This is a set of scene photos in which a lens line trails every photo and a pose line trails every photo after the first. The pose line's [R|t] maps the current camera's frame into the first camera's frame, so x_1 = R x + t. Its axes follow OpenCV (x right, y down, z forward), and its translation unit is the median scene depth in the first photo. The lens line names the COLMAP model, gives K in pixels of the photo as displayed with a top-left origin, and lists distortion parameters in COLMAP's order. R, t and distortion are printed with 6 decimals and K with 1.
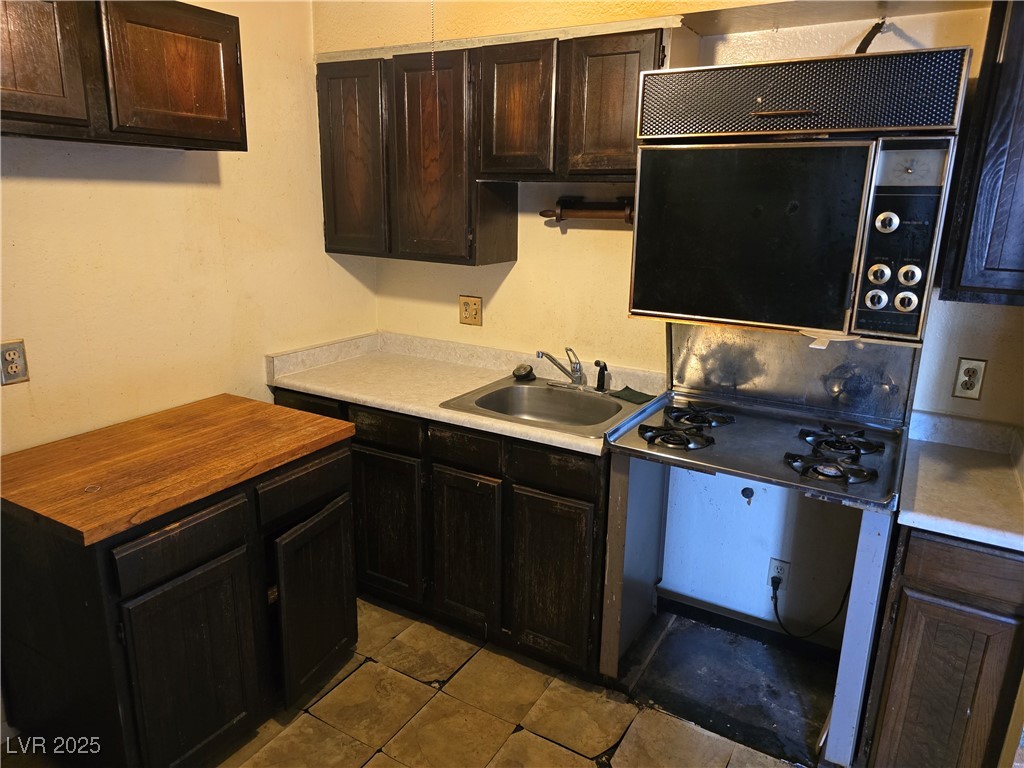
lens RADIAL K [[693.9, 0, 515.8], [0, 693.9, 379.2], [0, 0, 1]] dist [0.047504, -0.035644]
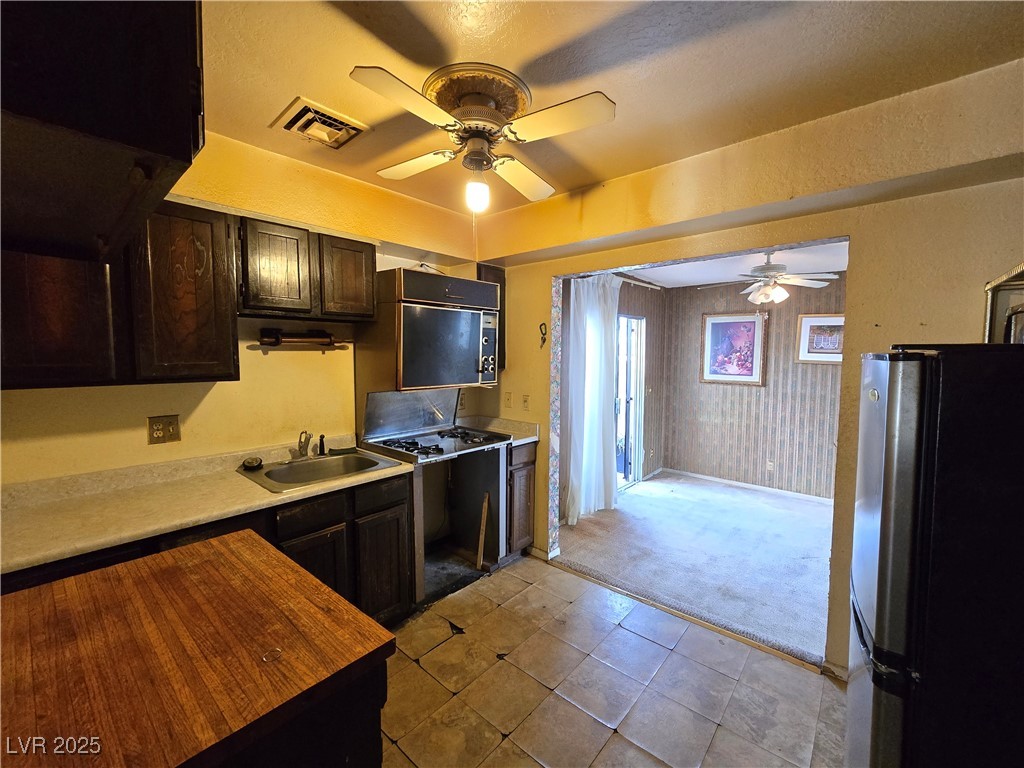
lens RADIAL K [[426.4, 0, 519.2], [0, 426.4, 385.2], [0, 0, 1]] dist [0.002376, 0.001999]
pose [[0.170393, -0.092986, 0.980979, -0.765971], [0.252524, 0.966412, 0.047742, -0.073075], [-0.952470, 0.239585, 0.188151, 0.426727]]
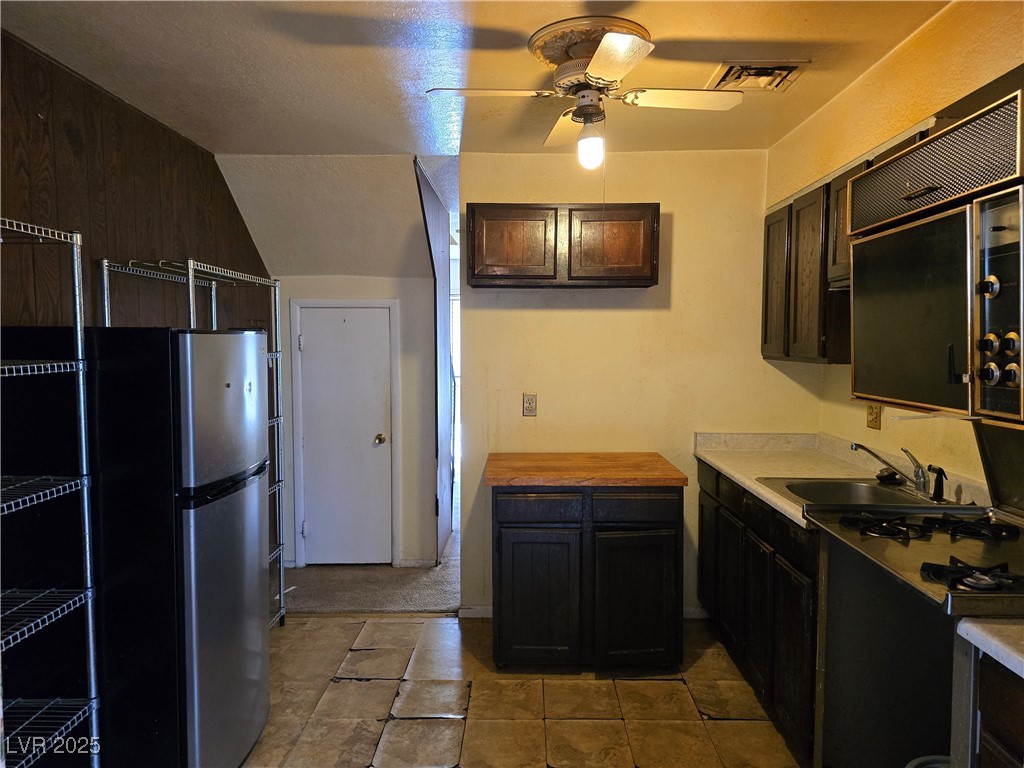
lens RADIAL K [[693.9, 0, 509.3], [0, 693.9, 380.4], [0, 0, 1]] dist [0.047504, -0.035644]
pose [[0.478605, 0.025462, -0.877661, 0.722488], [-0.214920, 0.972569, -0.088985, 0.072842], [0.851321, 0.231216, 0.470948, 0.060926]]
